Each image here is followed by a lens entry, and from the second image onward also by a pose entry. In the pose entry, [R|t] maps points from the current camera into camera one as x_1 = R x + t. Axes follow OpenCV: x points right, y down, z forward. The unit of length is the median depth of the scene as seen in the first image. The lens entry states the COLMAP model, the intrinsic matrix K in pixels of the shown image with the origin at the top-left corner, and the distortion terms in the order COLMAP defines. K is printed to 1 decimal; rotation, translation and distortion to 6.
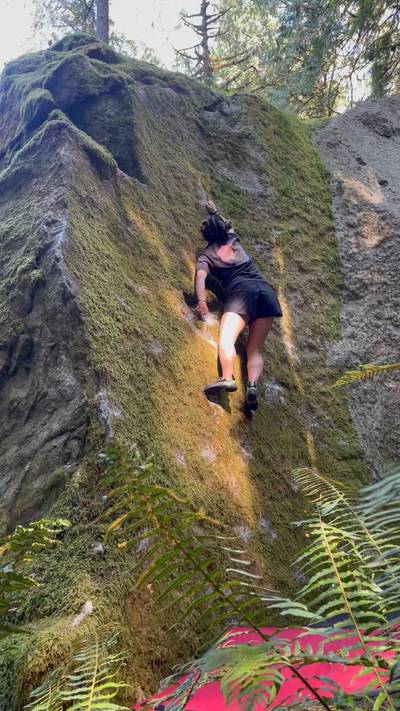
lens RADIAL K [[612.9, 0, 196.6], [0, 612.9, 352.8], [0, 0, 1]] dist [0.090671, -0.013476]
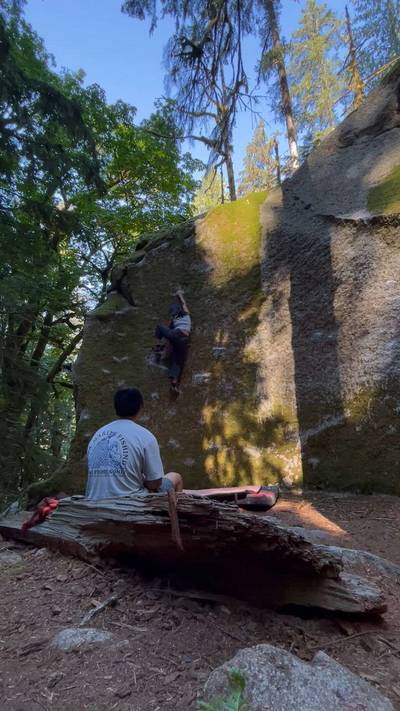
lens RADIAL K [[328.8, 0, 200.0], [0, 328.8, 355.5], [0, 0, 1]] dist [-0.010441, -0.000153]
pose [[0.599251, -0.151042, -0.786184, 0.857602], [0.309038, 0.949564, 0.053127, -0.060818], [0.738508, -0.274797, 0.615705, 0.244893]]
